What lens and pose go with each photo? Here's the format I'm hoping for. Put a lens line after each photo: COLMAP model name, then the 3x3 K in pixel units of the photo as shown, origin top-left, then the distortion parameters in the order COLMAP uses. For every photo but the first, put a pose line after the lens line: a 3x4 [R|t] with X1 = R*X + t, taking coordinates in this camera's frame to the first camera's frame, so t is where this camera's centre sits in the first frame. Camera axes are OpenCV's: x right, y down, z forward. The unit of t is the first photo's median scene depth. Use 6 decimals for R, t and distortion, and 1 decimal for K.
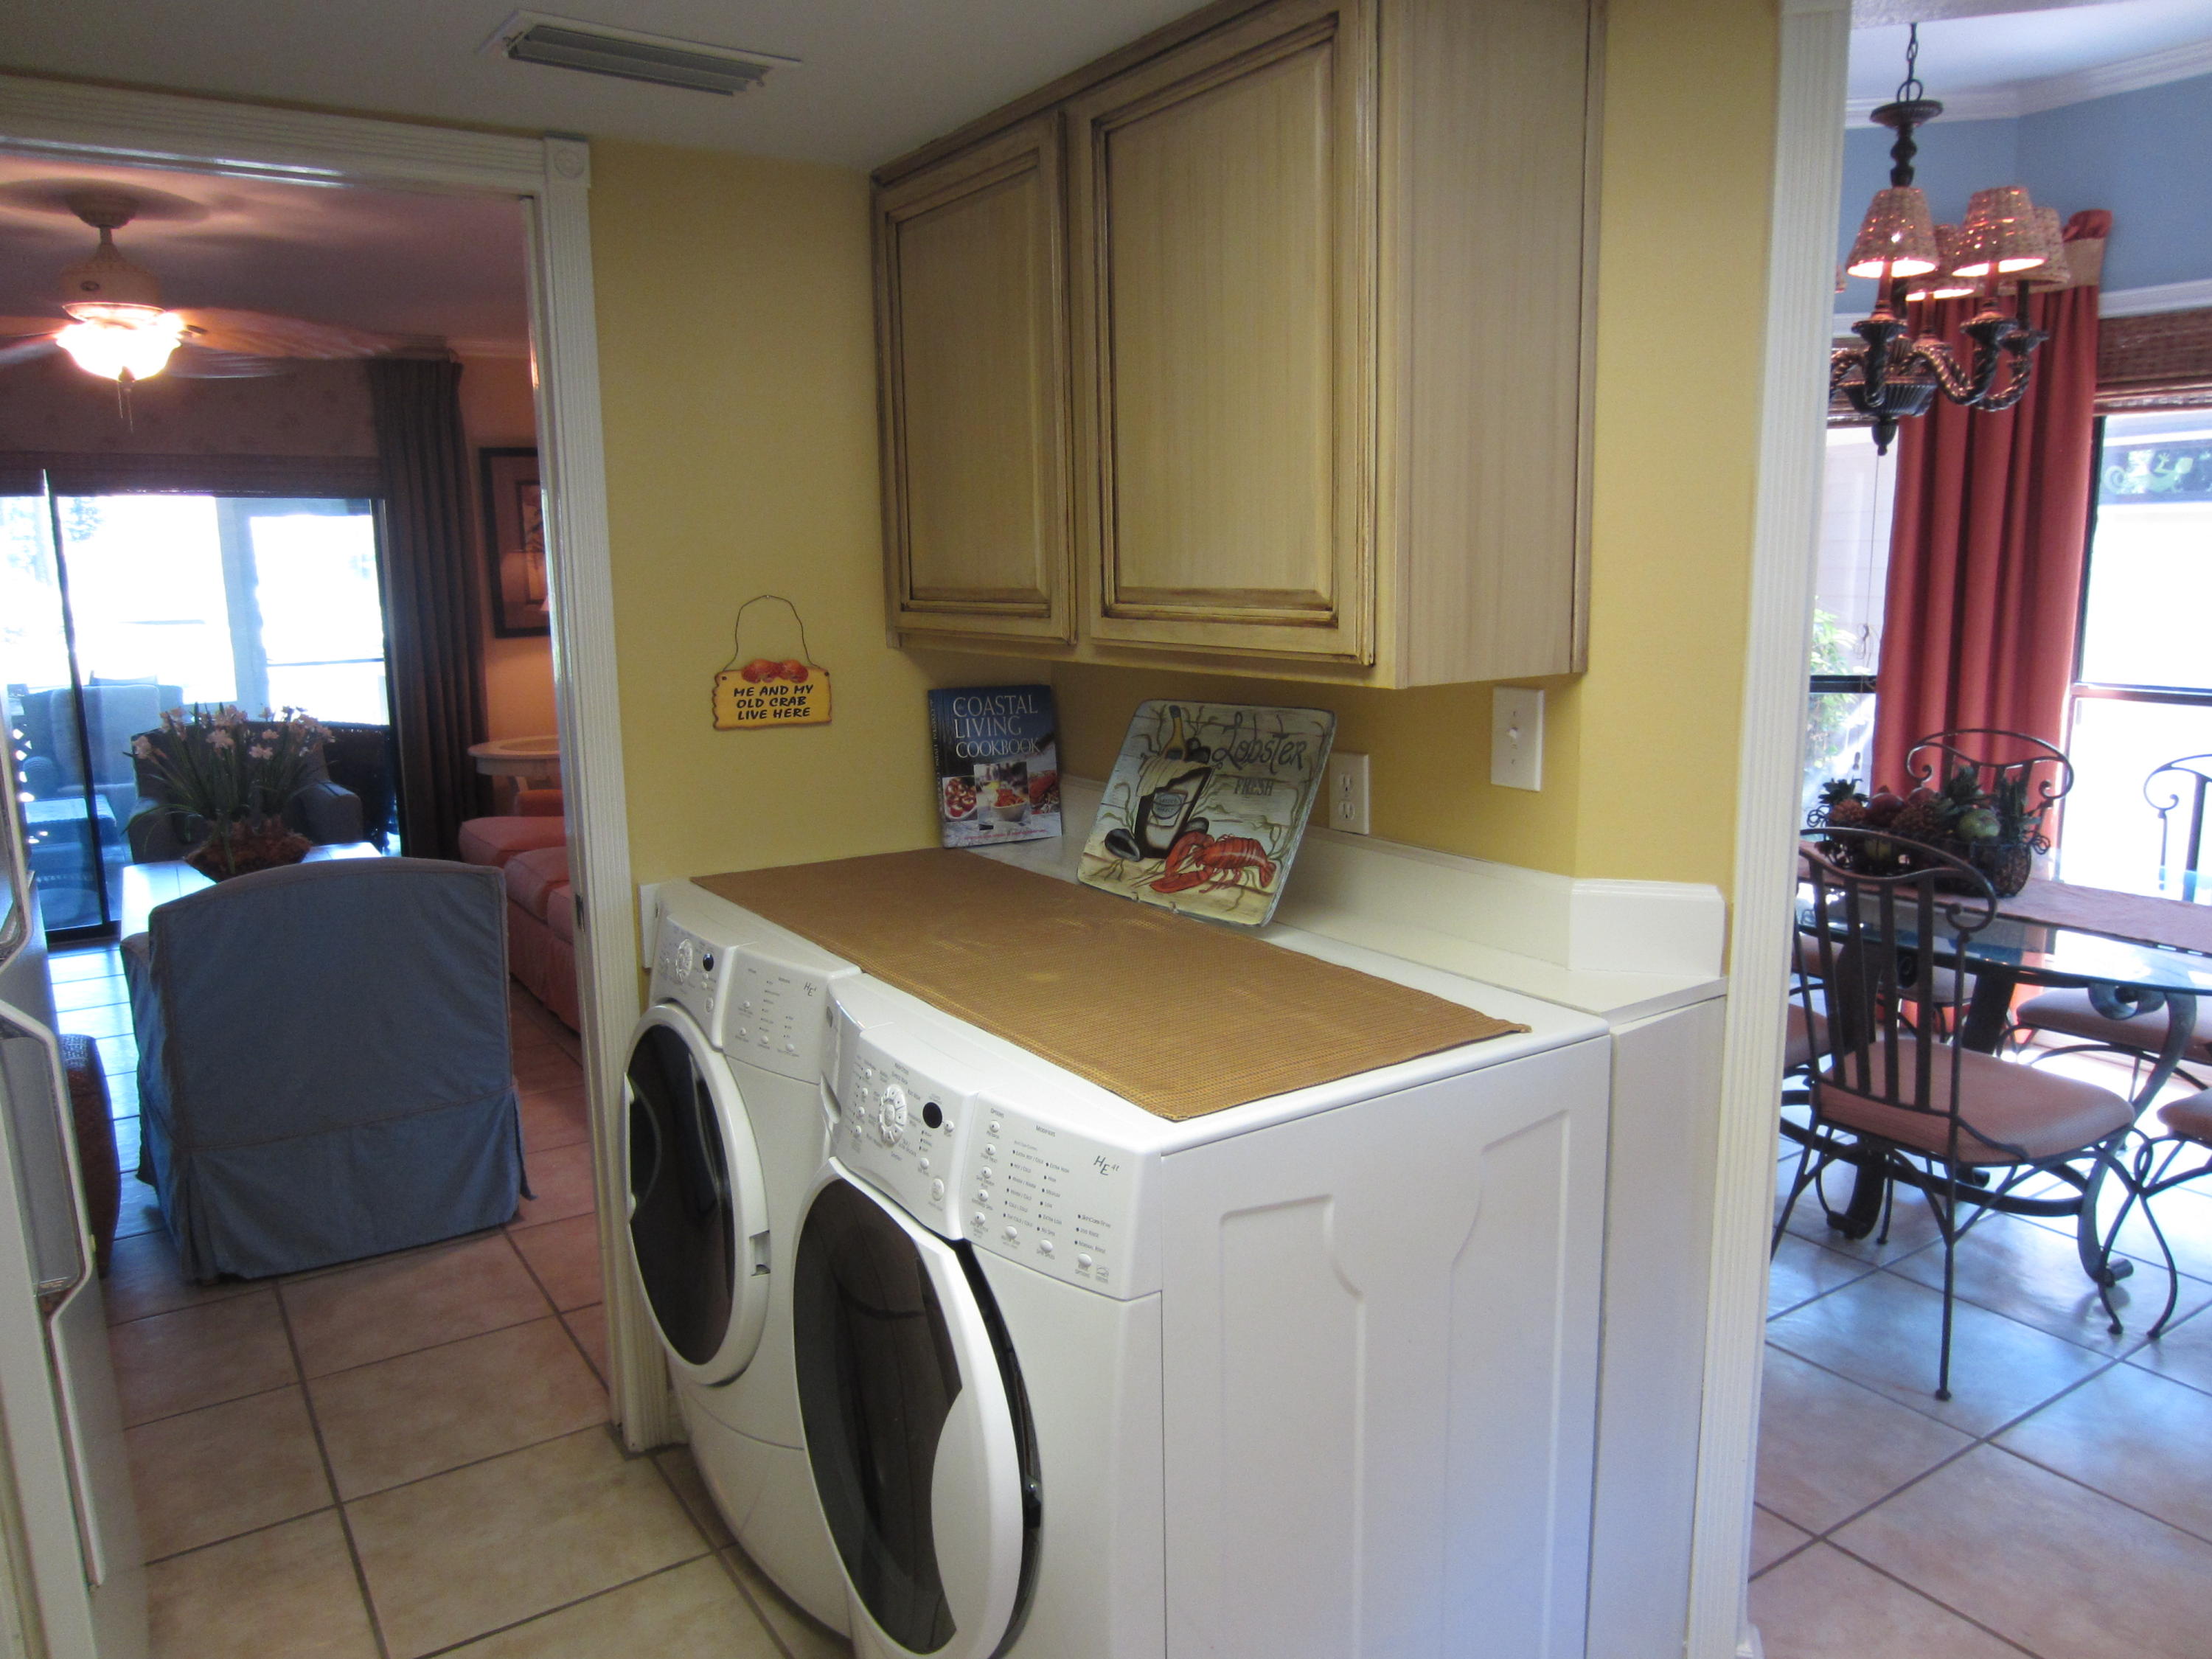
lens RADIAL K [[1580.0, 0, 1115.2], [0, 1580.0, 833.6], [0, 0, 1]] dist [-0.015071, 0.004900]
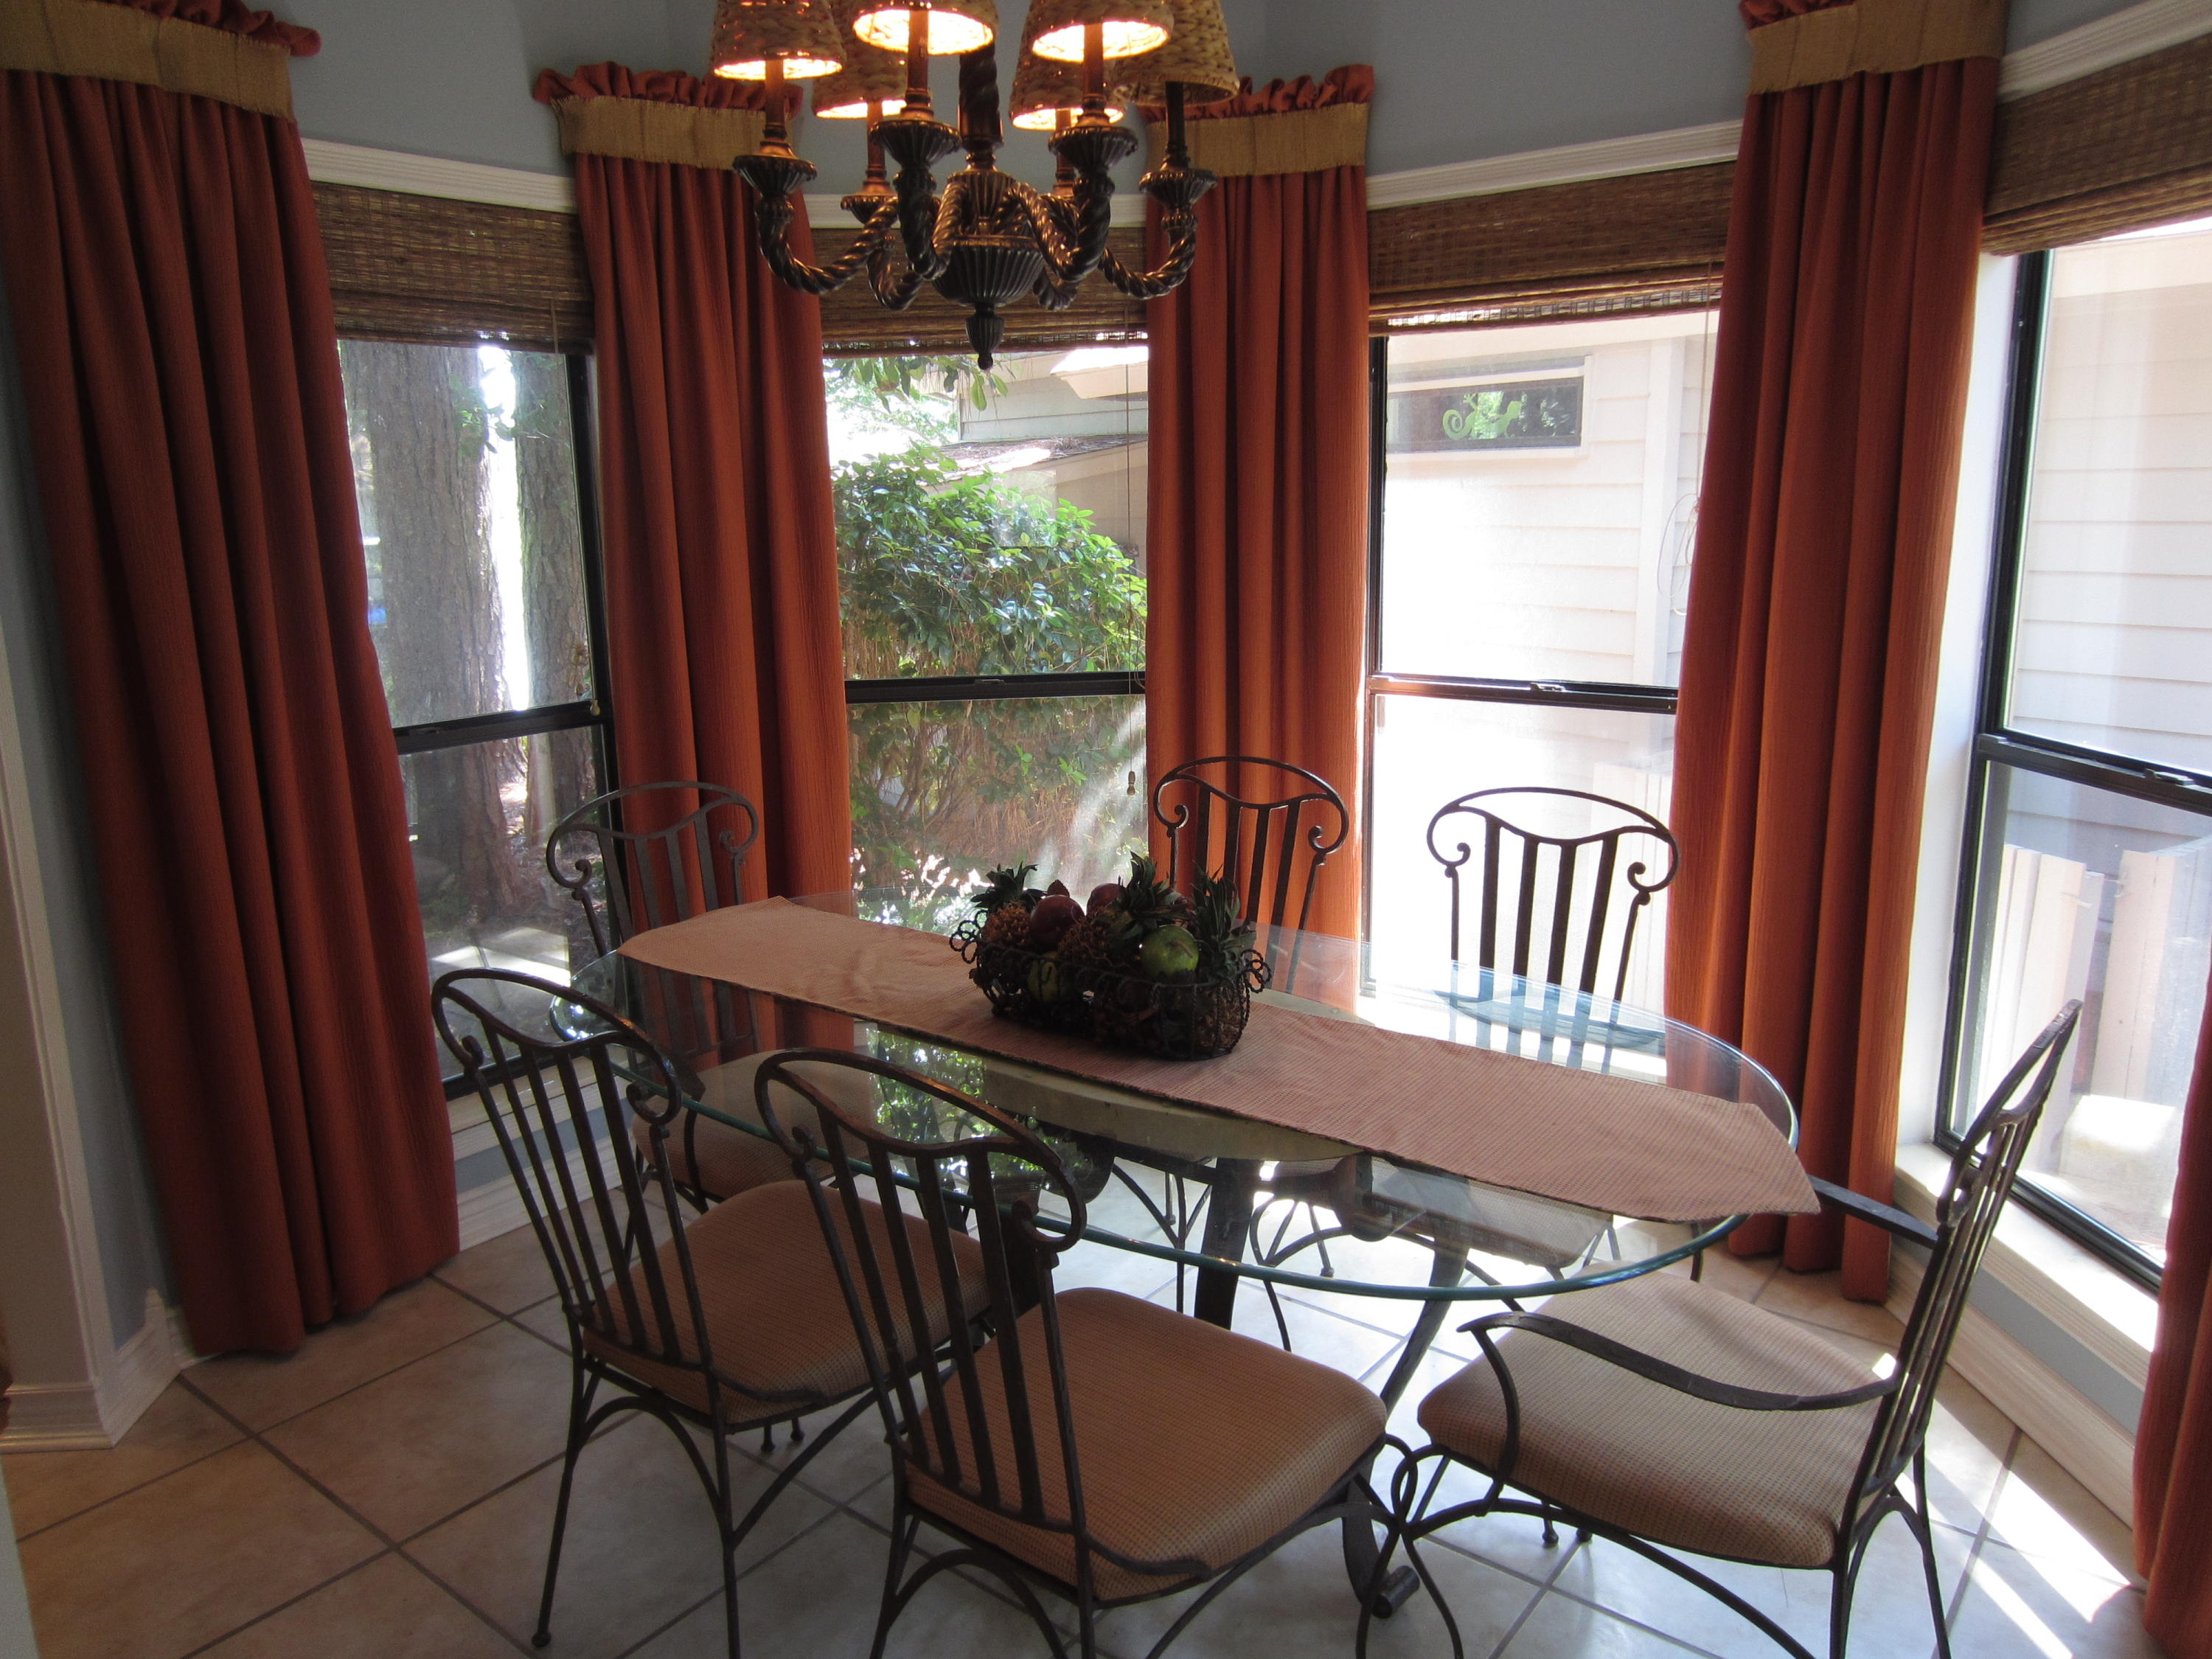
lens RADIAL K [[1580.0, 0, 1099.8], [0, 1580.0, 831.4], [0, 0, 1]] dist [-0.015071, 0.004900]
pose [[0.951024, -0.068613, 0.301406, 0.254793], [0.059214, 0.997435, 0.040222, -0.063040], [-0.303393, -0.020404, 0.952647, 0.304100]]
